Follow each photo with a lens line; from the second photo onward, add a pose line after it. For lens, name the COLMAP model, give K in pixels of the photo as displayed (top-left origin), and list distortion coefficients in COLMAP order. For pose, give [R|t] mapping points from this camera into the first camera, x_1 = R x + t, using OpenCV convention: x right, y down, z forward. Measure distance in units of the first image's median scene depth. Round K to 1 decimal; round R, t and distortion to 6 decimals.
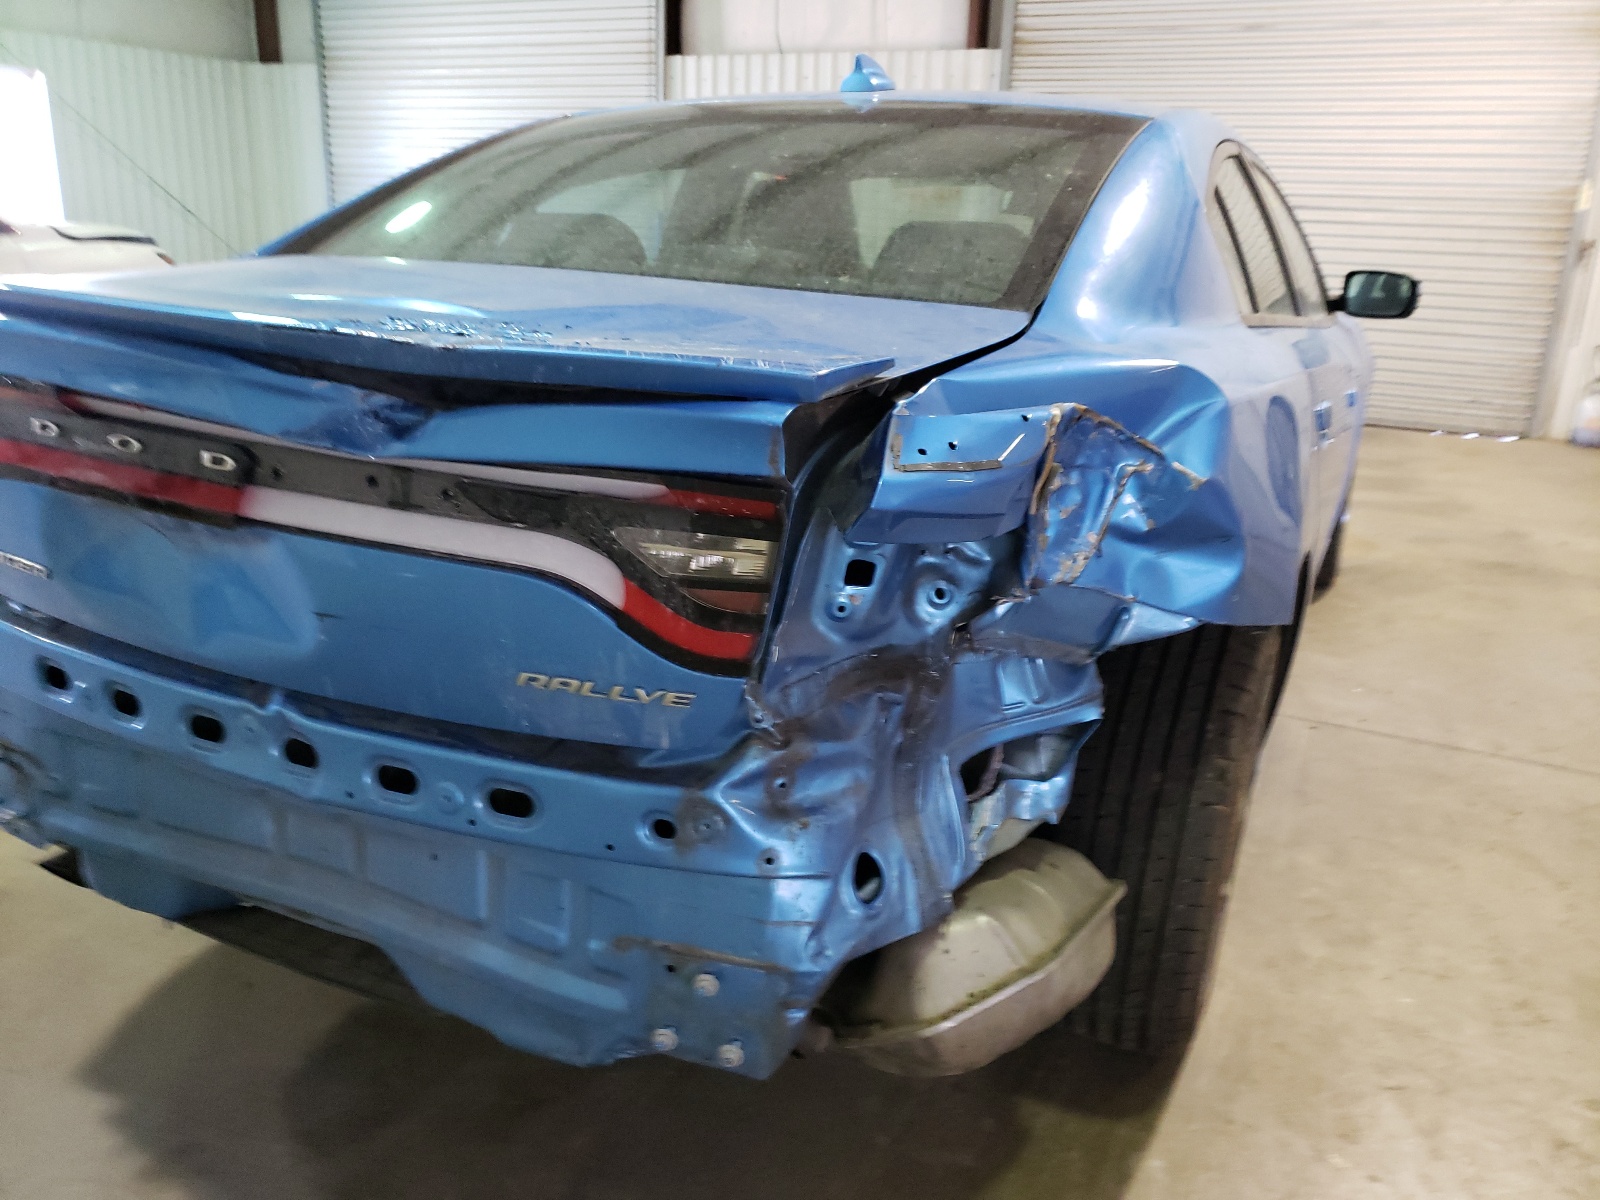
lens RADIAL K [[1228.4, 0, 787.9], [0, 1228.4, 575.3], [0, 0, 1]] dist [0.018150, -0.005329]
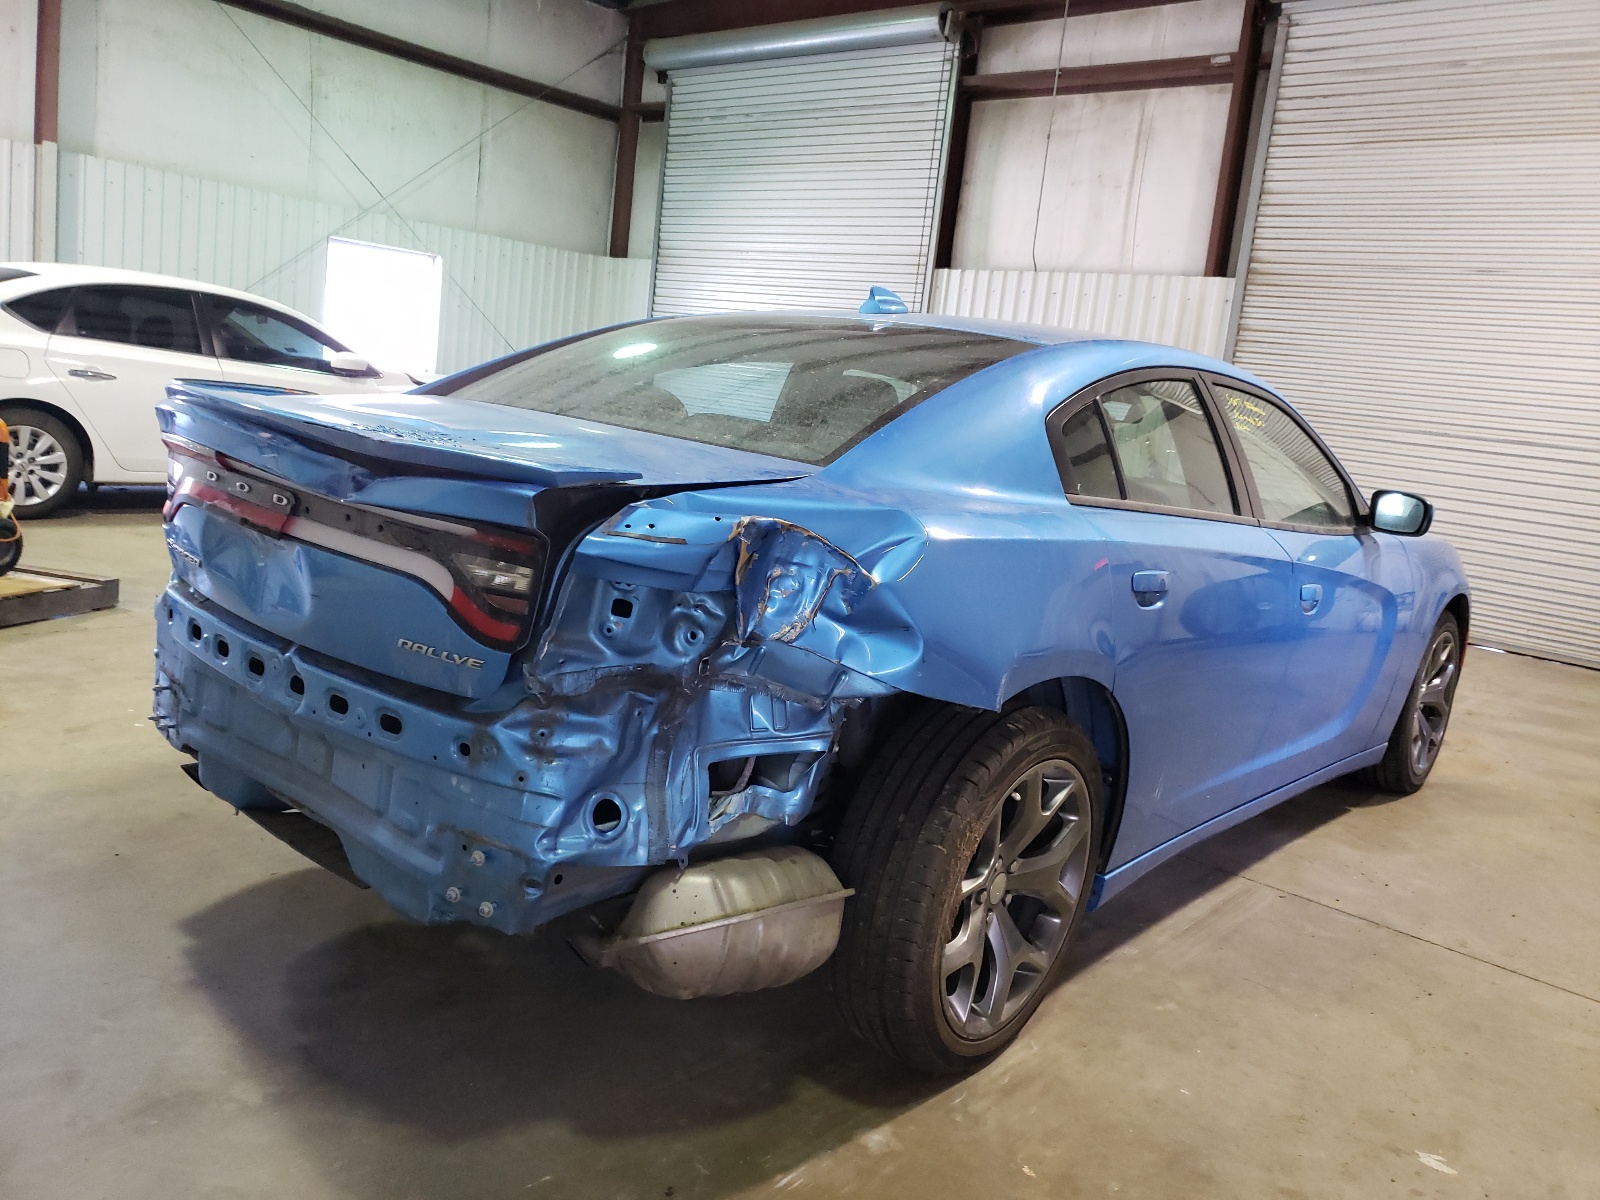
lens RADIAL K [[1203.2, 0, 797.5], [0, 1203.2, 563.0], [0, 0, 1]] dist [0.009587, -0.000480]
pose [[0.965833, 0.107621, -0.235763, 0.609695], [-0.142556, 0.980330, -0.136495, 0.114319], [0.216436, 0.165441, 0.962177, -0.408931]]
